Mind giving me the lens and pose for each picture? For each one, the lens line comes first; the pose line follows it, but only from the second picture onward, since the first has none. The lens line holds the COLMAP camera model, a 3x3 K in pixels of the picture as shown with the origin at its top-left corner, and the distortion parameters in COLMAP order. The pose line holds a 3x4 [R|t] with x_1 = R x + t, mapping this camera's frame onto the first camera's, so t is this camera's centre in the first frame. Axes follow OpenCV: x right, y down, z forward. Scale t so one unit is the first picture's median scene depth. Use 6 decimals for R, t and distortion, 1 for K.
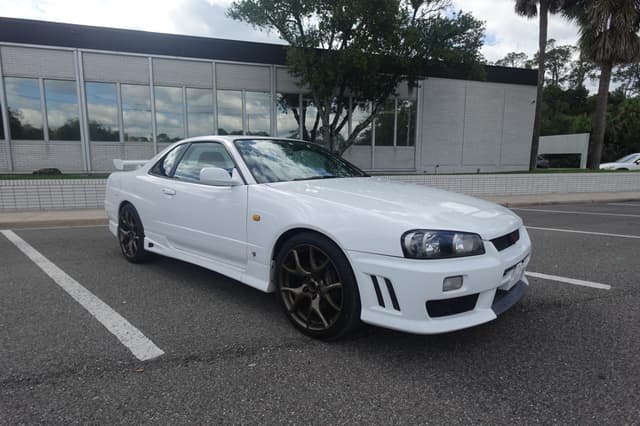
lens RADIAL K [[360.4, 0, 320.1], [0, 360.4, 212.6], [0, 0, 1]] dist [-0.000386, 0.001522]
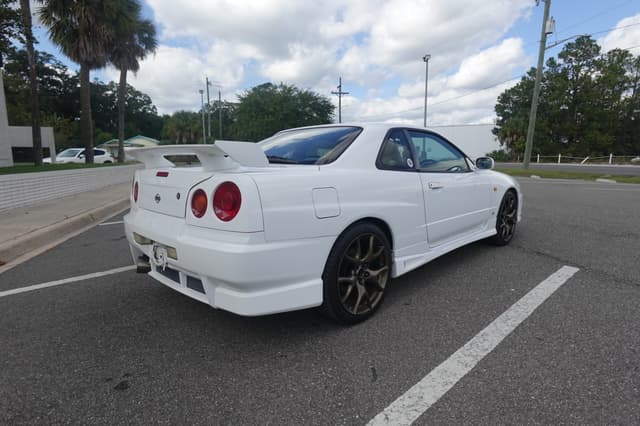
lens RADIAL K [[360.4, 0, 320.8], [0, 360.4, 216.7], [0, 0, 1]] dist [-0.000386, 0.001522]
pose [[0.057457, -0.162181, 0.985087, -1.181914], [0.139046, 0.978400, 0.152970, -0.141300], [-0.988618, 0.128183, 0.078766, 1.093386]]
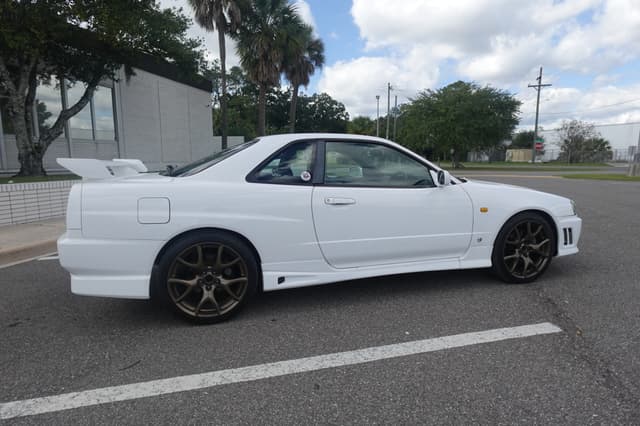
lens RADIAL K [[360.4, 0, 320.6], [0, 360.4, 213.0], [0, 0, 1]] dist [-0.000386, 0.001522]
pose [[0.532064, -0.122659, 0.837772, -1.009971], [0.112513, 0.990919, 0.073625, -0.086302], [-0.839195, 0.055087, 0.541033, 0.535492]]
